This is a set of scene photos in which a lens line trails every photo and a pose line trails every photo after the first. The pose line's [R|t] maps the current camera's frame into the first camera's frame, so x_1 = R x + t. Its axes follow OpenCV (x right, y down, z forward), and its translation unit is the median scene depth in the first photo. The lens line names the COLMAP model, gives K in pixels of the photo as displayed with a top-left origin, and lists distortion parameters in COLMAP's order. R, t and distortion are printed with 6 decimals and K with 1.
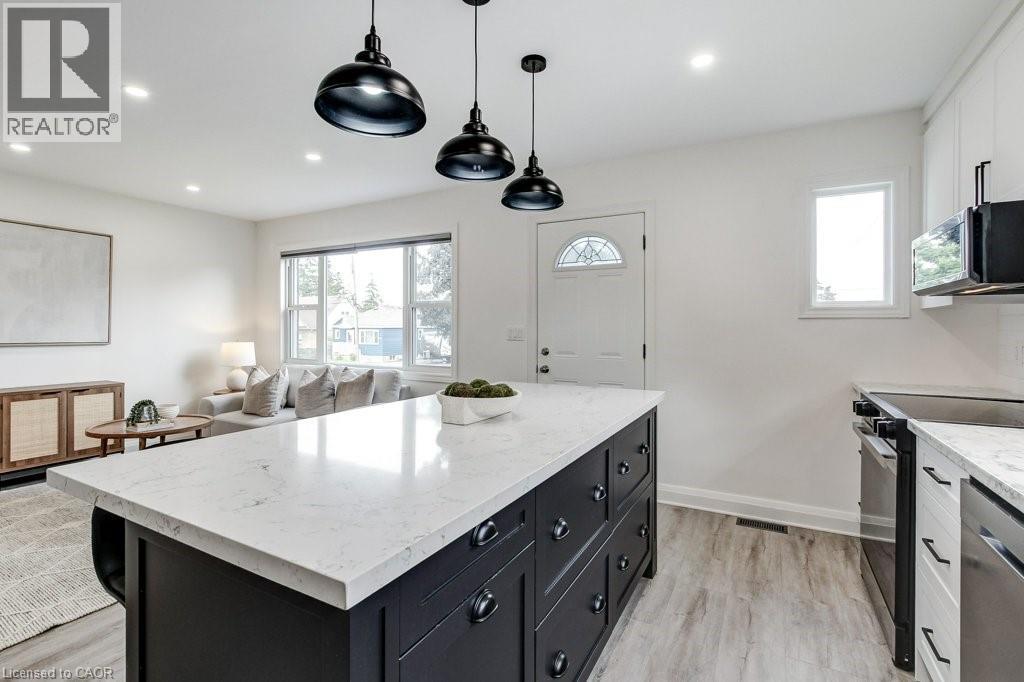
lens RADIAL K [[478.3, 0, 511.5], [0, 478.3, 335.0], [0, 0, 1]] dist [-0.010506, -0.000136]
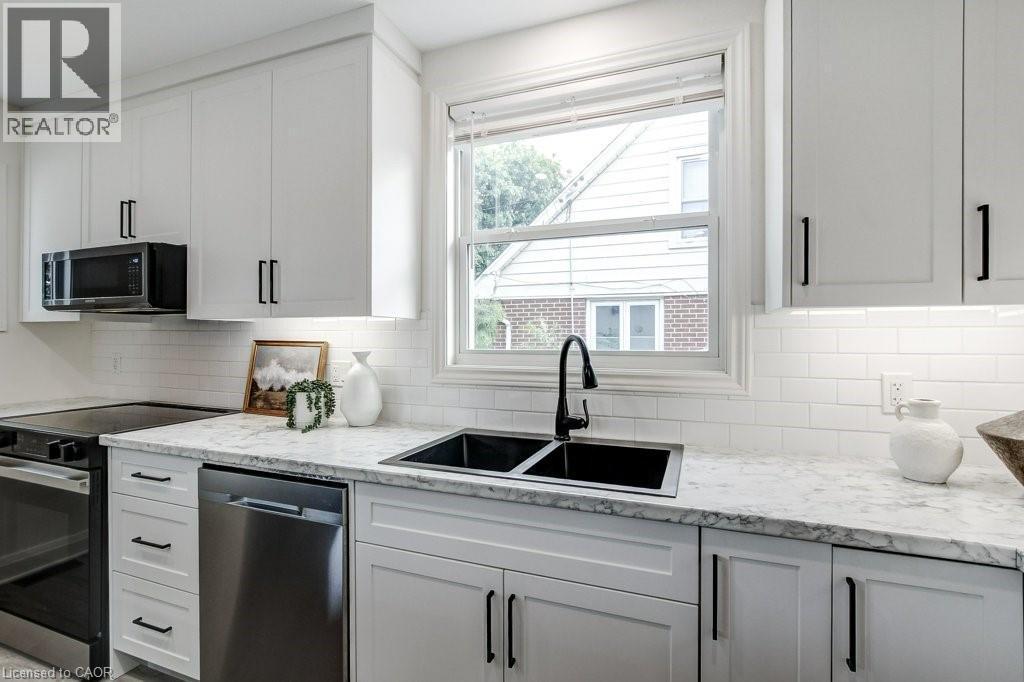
lens RADIAL K [[478.3, 0, 511.5], [0, 478.3, 335.0], [0, 0, 1]] dist [-0.010506, -0.000136]
pose [[-0.123089, -0.000433, 0.992396, -0.143318], [0.015273, 0.999881, 0.002330, -0.013672], [-0.992278, 0.015443, -0.123068, 0.118887]]
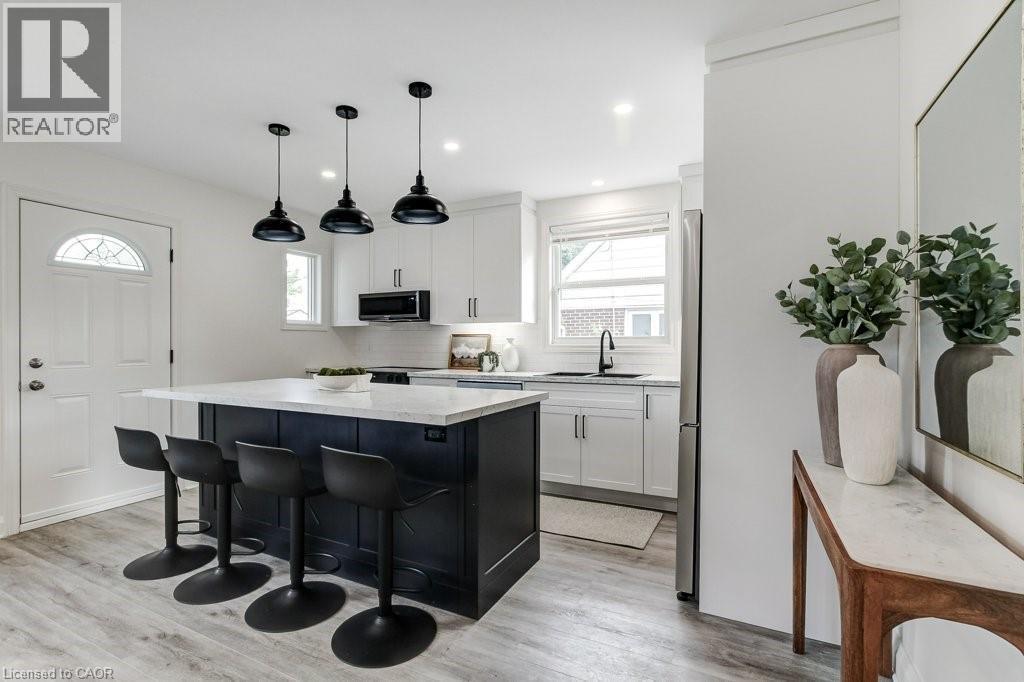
lens RADIAL K [[471.9, 0, 511.7], [0, 471.9, 344.2], [0, 0, 1]] dist [-0.004076, 0.000337]
pose [[-0.026777, -0.005440, 0.999627, -0.801897], [0.016795, 0.999842, 0.005891, 0.012765], [-0.999500, 0.016946, -0.026681, 0.256498]]
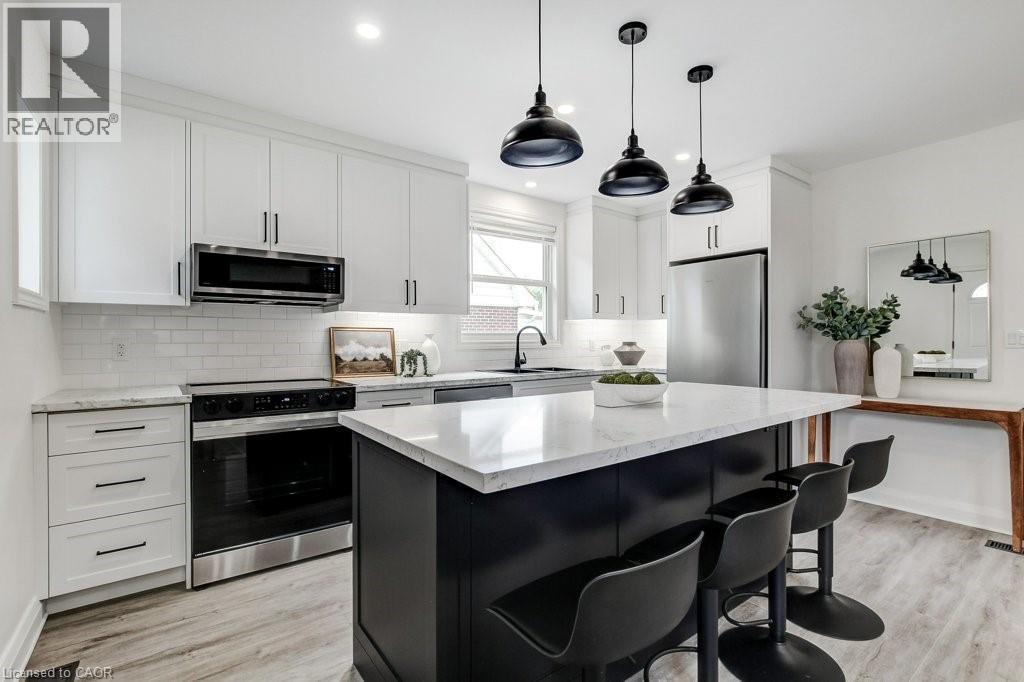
lens RADIAL K [[471.9, 0, 511.7], [0, 471.9, 344.2], [0, 0, 1]] dist [-0.004076, 0.000337]
pose [[-0.908217, -0.007212, 0.418438, -0.143480], [0.005027, 0.999591, 0.028140, -0.000758], [-0.418470, 0.027661, -0.907809, 1.077635]]
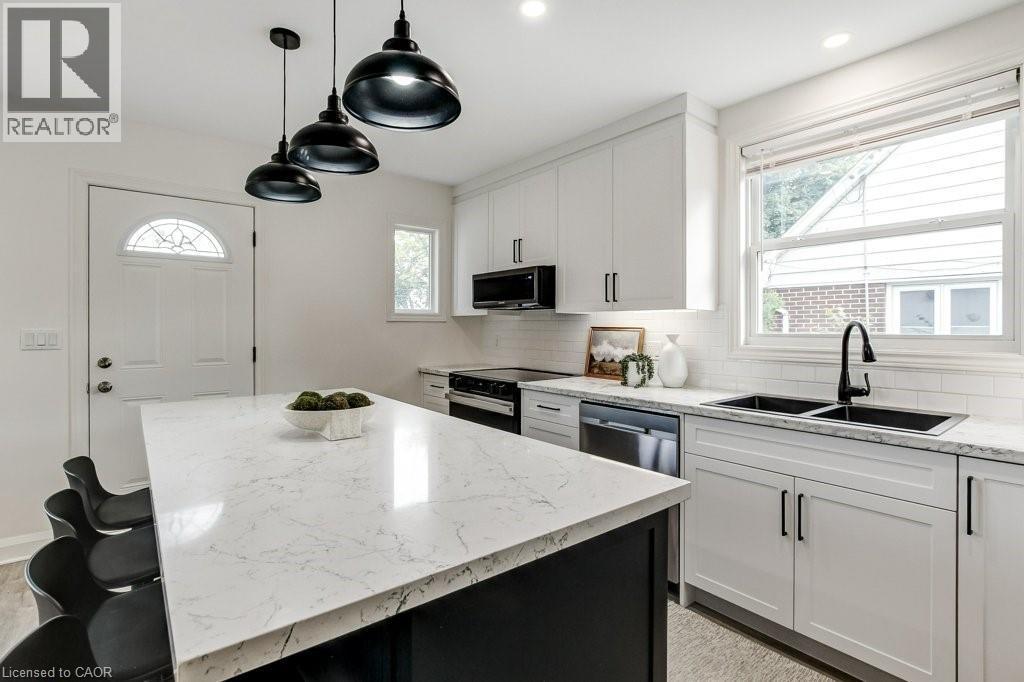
lens RADIAL K [[477.9, 0, 516.1], [0, 477.9, 327.4], [0, 0, 1]] dist [-0.005636, 0.000070]
pose [[0.382075, -0.003517, 0.924124, -0.390606], [0.015482, 0.999877, -0.002595, -0.009034], [-0.924001, 0.015298, 0.382083, 0.163184]]
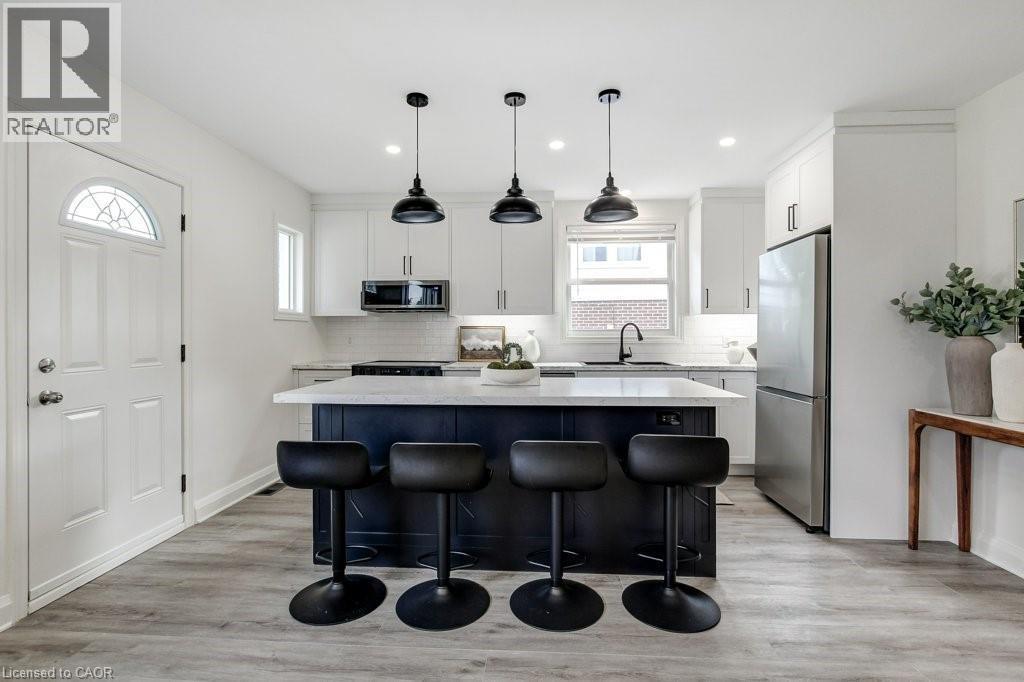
lens RADIAL K [[475.6, 0, 512.4], [0, 475.6, 332.3], [0, 0, 1]] dist [-0.004331, -0.000598]
pose [[-0.420171, 0.000298, 0.907445, -0.711153], [0.014680, 0.999871, 0.006469, 0.000804], [-0.907326, 0.016039, -0.420121, 0.817878]]
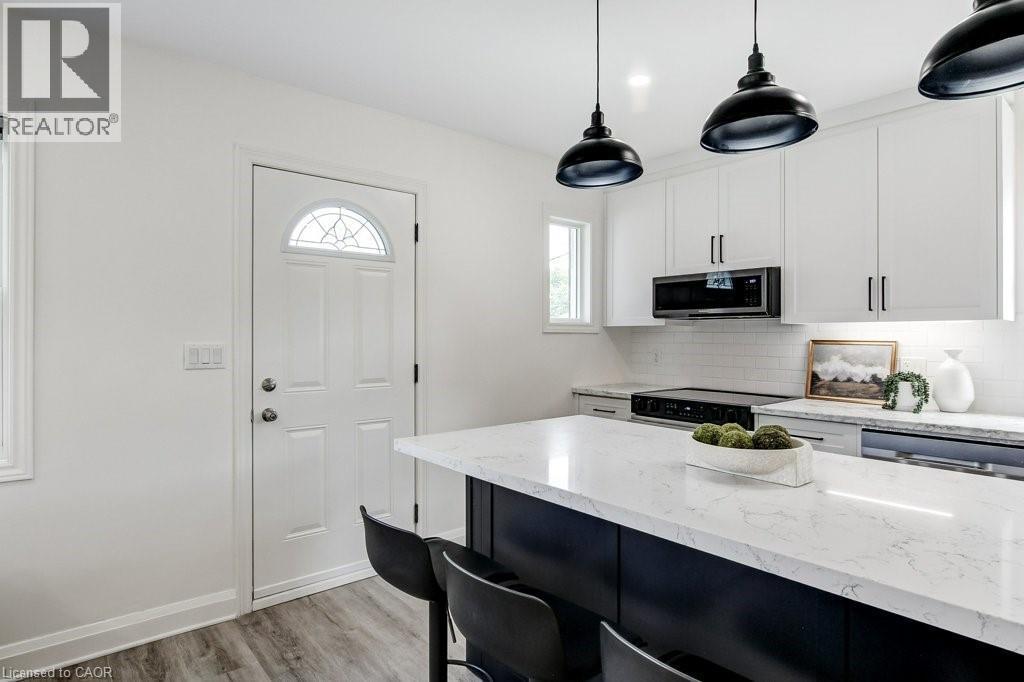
lens RADIAL K [[558.0, 0, 516.5], [0, 558.0, 340.2], [0, 0, 1]] dist [-0.011061, -0.000095]
pose [[0.363226, -0.007853, 0.931668, -0.501802], [0.015074, 0.999883, 0.002550, -0.019503], [-0.931579, 0.013118, 0.363302, 0.514605]]
